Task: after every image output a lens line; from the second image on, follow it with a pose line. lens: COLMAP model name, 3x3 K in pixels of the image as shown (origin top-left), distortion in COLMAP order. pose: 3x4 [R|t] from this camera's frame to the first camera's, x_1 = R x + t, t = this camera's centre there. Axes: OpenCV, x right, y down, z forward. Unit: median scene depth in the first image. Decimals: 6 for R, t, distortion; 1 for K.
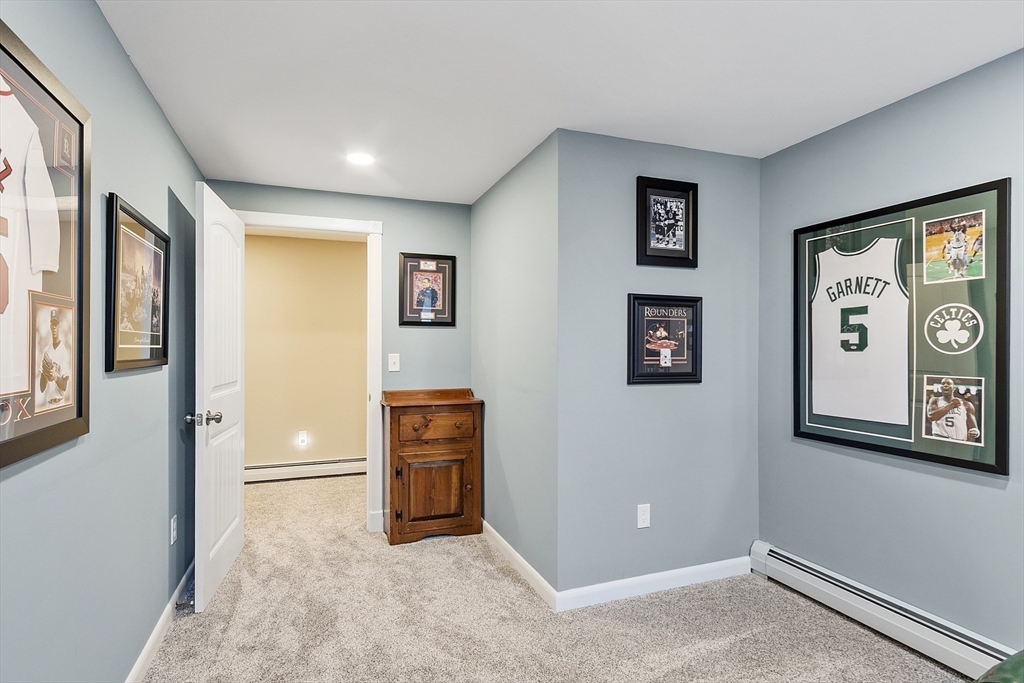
lens RADIAL K [[546.2, 0, 499.5], [0, 546.2, 351.6], [0, 0, 1]] dist [-0.000823, 0.000393]
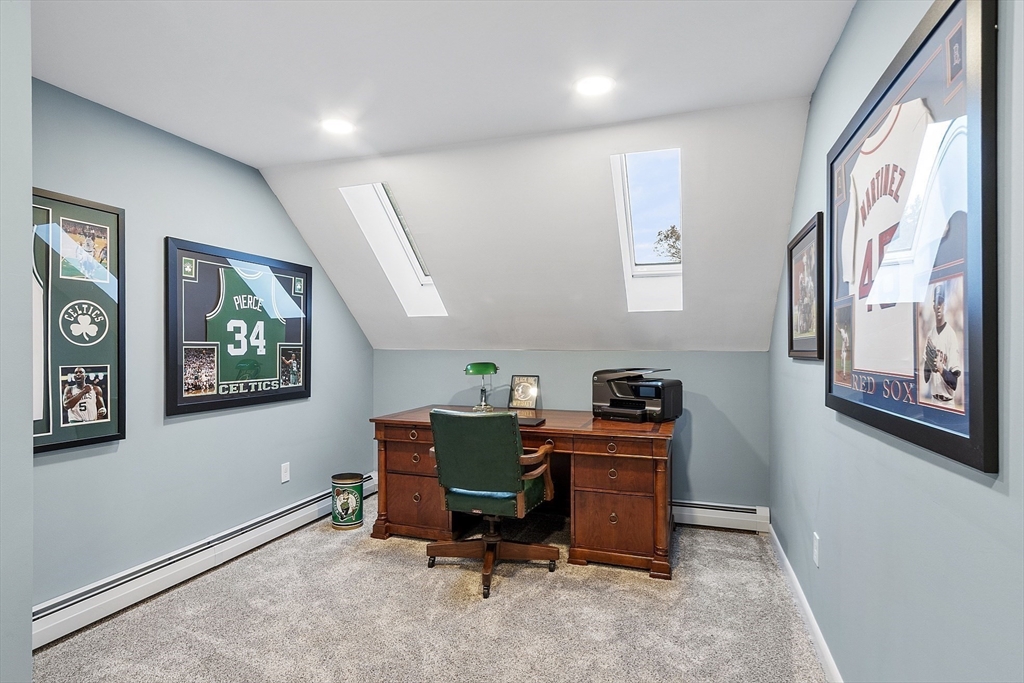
lens RADIAL K [[546.2, 0, 499.5], [0, 546.2, 351.6], [0, 0, 1]] dist [-0.000823, 0.000393]
pose [[-0.775881, -0.005907, 0.630851, -0.537094], [0.005296, 0.999860, 0.015875, 0.003665], [-0.630857, 0.015658, -0.775741, 1.340477]]
